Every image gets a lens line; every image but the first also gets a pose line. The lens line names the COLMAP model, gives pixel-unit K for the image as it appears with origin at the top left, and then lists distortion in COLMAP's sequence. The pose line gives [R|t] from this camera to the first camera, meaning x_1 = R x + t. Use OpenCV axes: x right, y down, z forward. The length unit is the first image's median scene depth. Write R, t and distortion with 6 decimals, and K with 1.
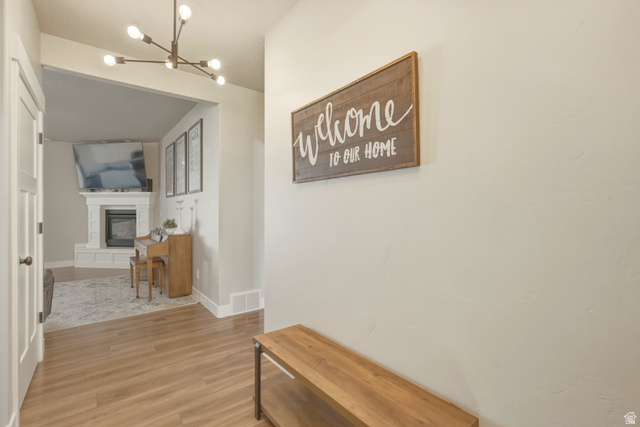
lens RADIAL K [[289.5, 0, 314.7], [0, 289.5, 212.5], [0, 0, 1]] dist [-0.004847, 0.003017]
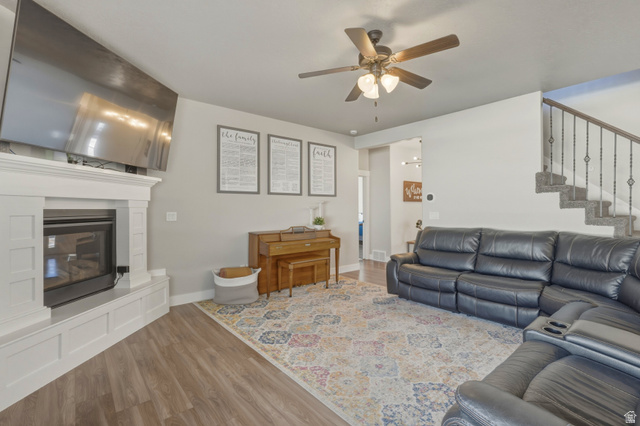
lens RADIAL K [[289.5, 0, 321.6], [0, 289.5, 205.7], [0, 0, 1]] dist [-0.004847, 0.003017]
pose [[-0.043858, 0.006772, 0.999015, -1.127051], [0.005447, 0.999964, -0.006539, -0.011225], [-0.999023, 0.005155, -0.043893, 0.694078]]
